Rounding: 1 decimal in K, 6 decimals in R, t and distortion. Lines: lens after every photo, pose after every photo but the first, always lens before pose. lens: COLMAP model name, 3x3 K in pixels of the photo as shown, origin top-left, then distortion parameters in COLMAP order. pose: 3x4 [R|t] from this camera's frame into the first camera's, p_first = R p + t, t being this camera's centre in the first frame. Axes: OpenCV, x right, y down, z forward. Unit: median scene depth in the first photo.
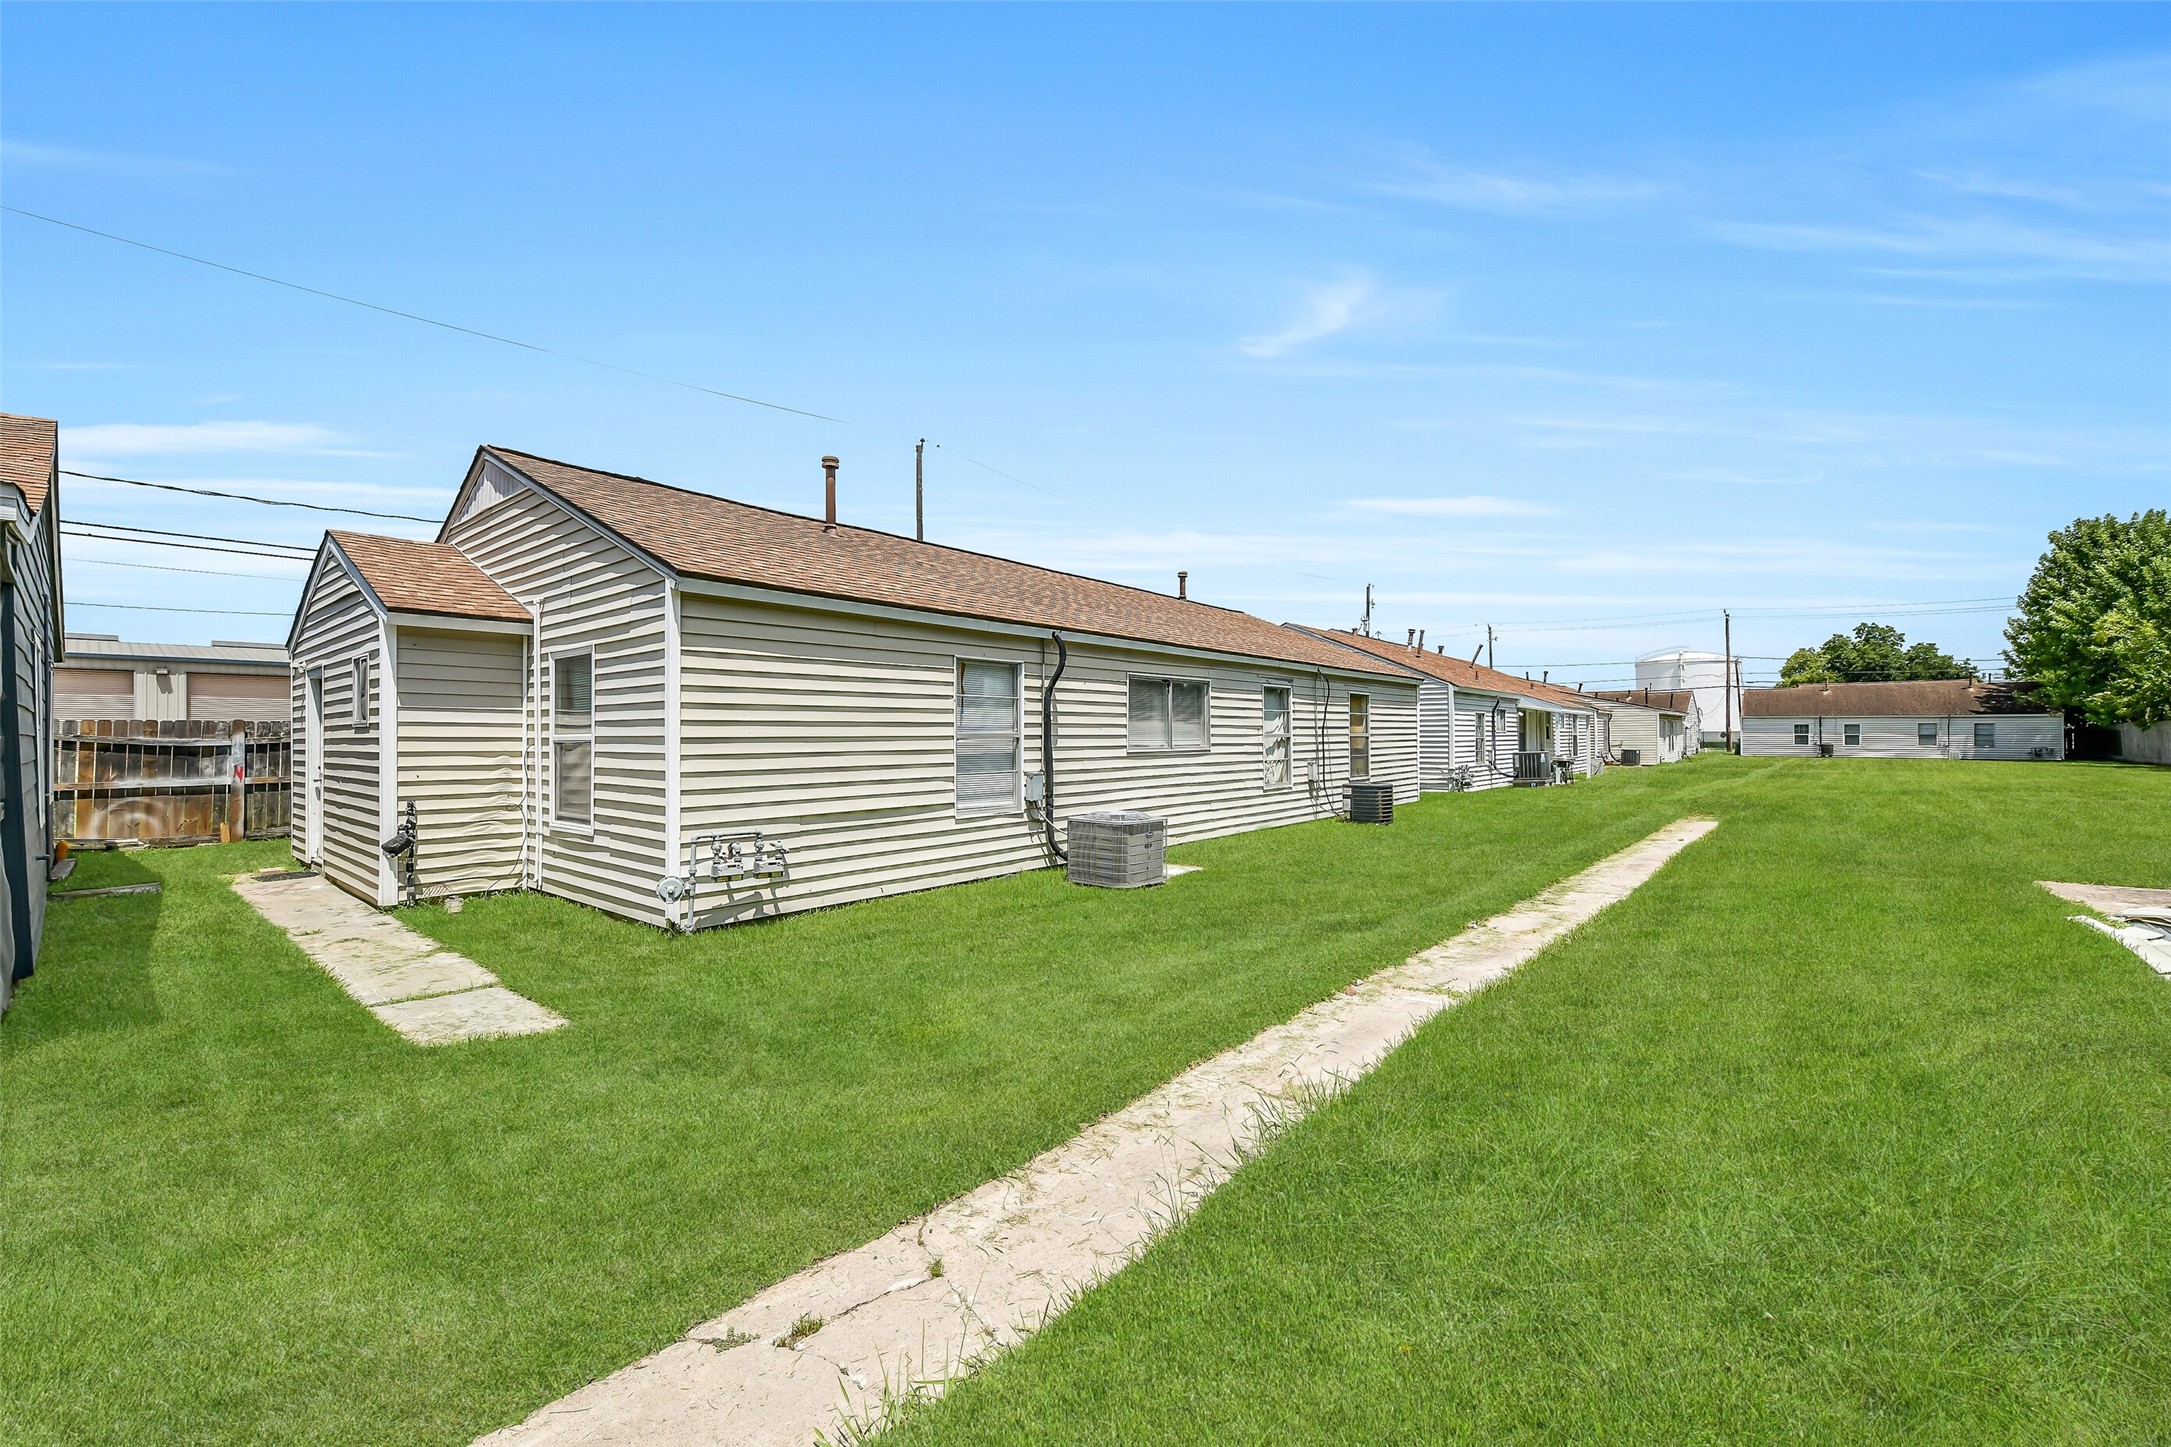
lens RADIAL K [[866.3, 0, 1092.9], [0, 866.3, 724.0], [0, 0, 1]] dist [-0.007094, -0.000074]
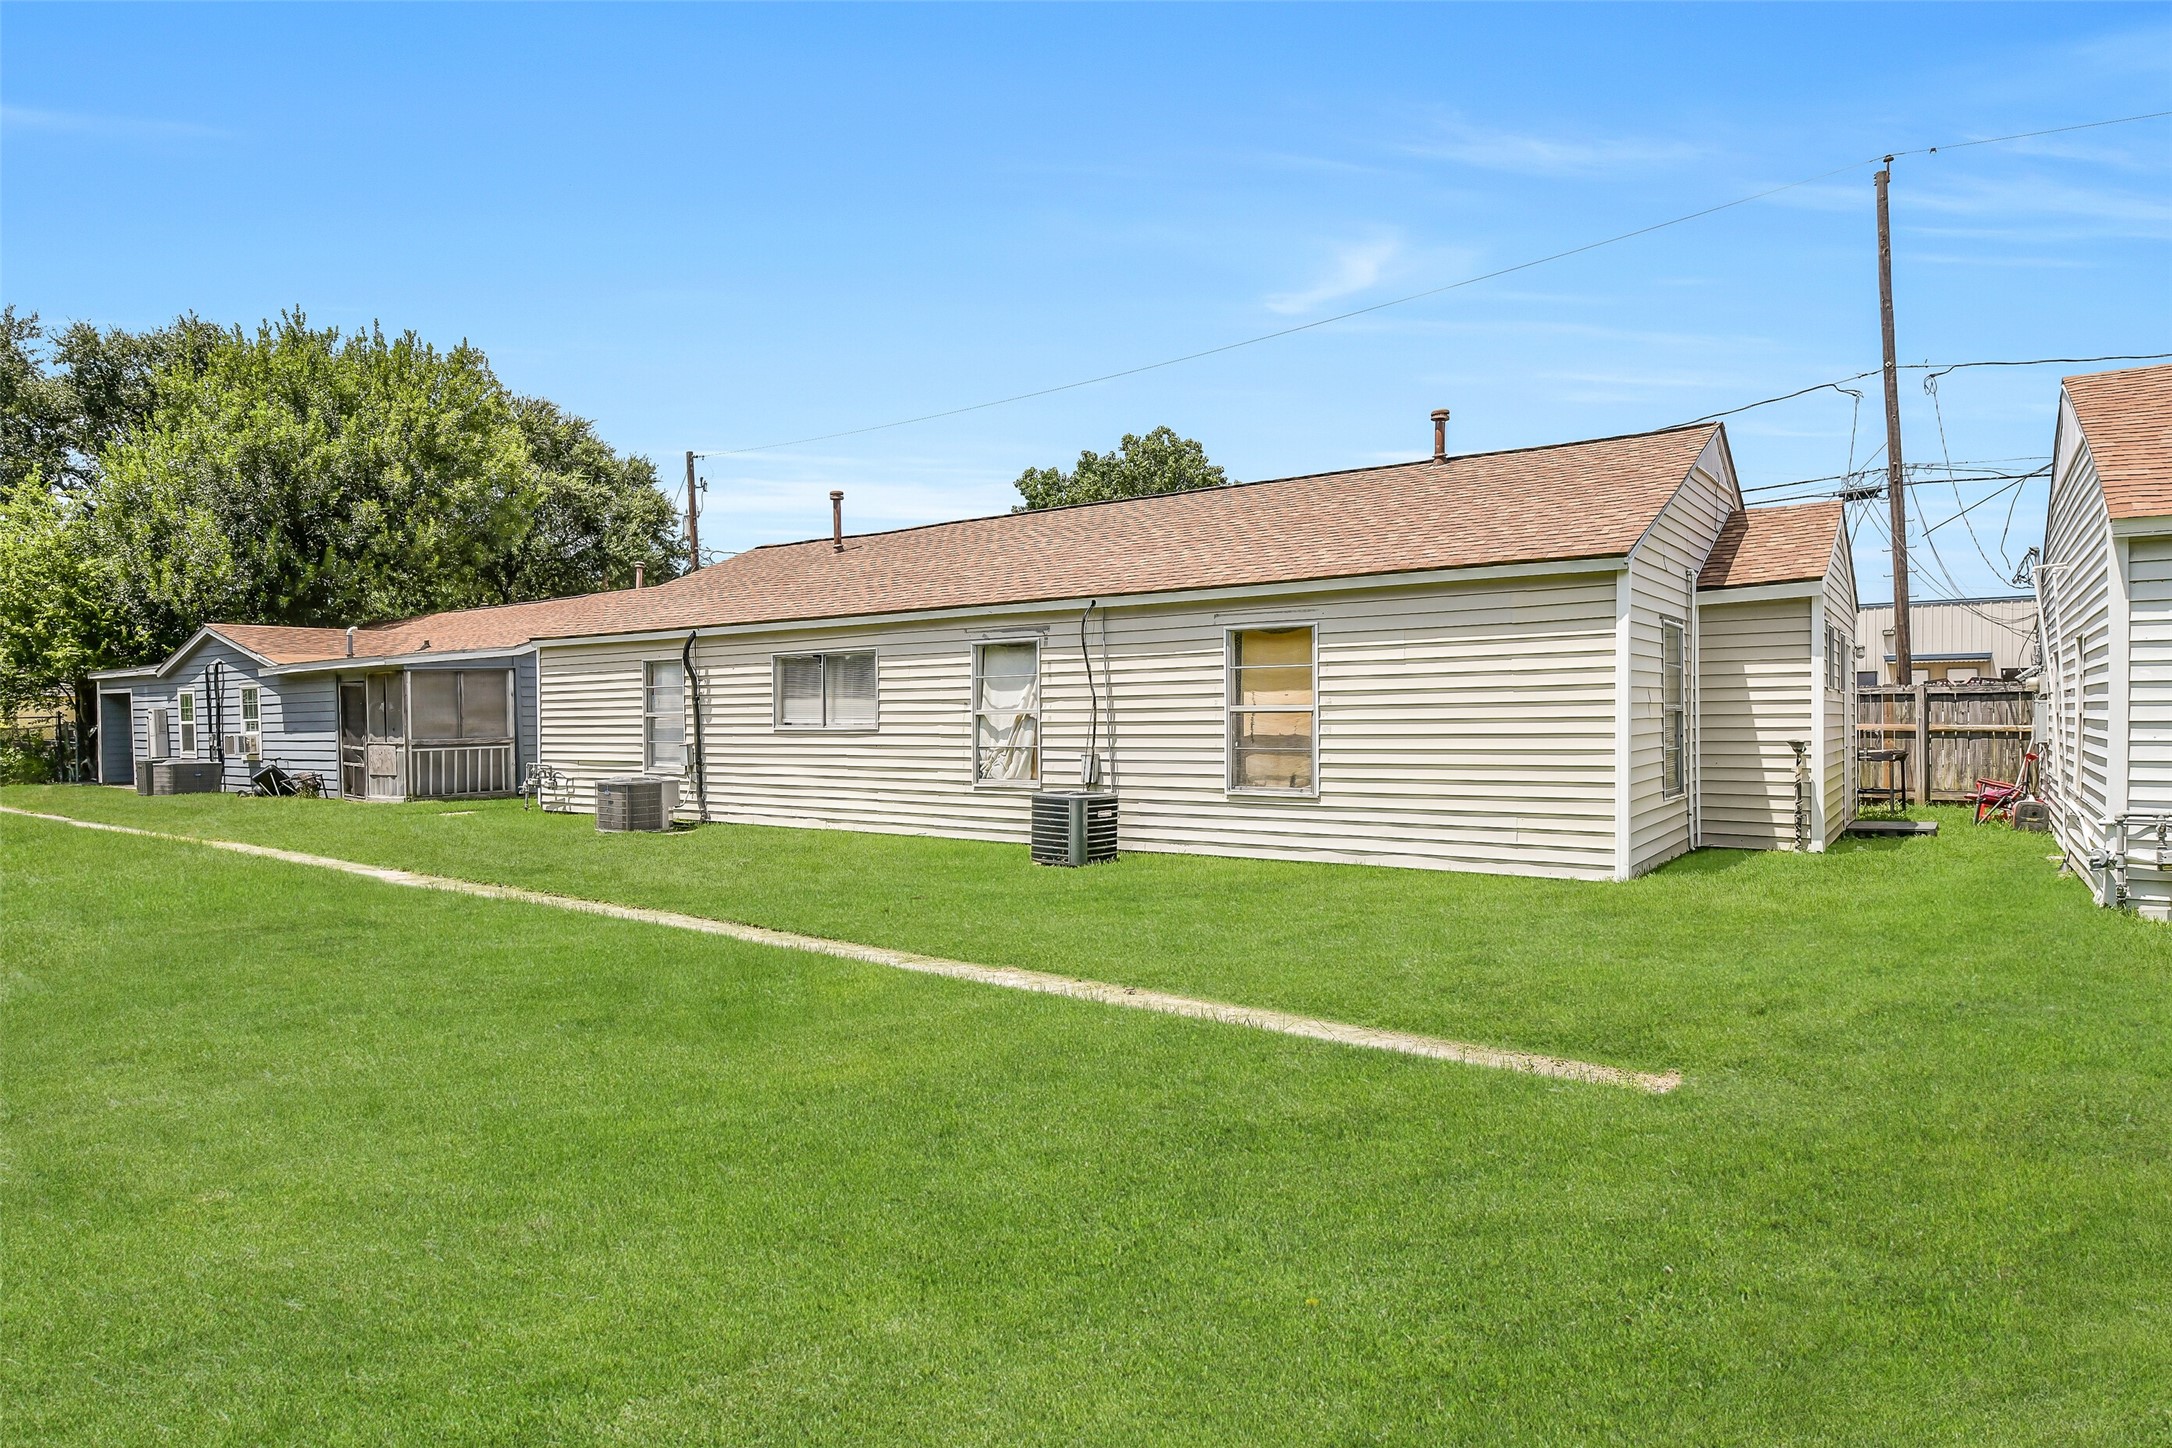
lens RADIAL K [[1211.1, 0, 1095.7], [0, 1211.1, 714.3], [0, 0, 1]] dist [-0.036498, -0.000364]
pose [[0.084028, 0.006228, -0.996444, 1.424464], [0.028358, 0.999561, 0.008639, 0.011208], [0.996060, -0.028983, 0.083815, 1.173357]]
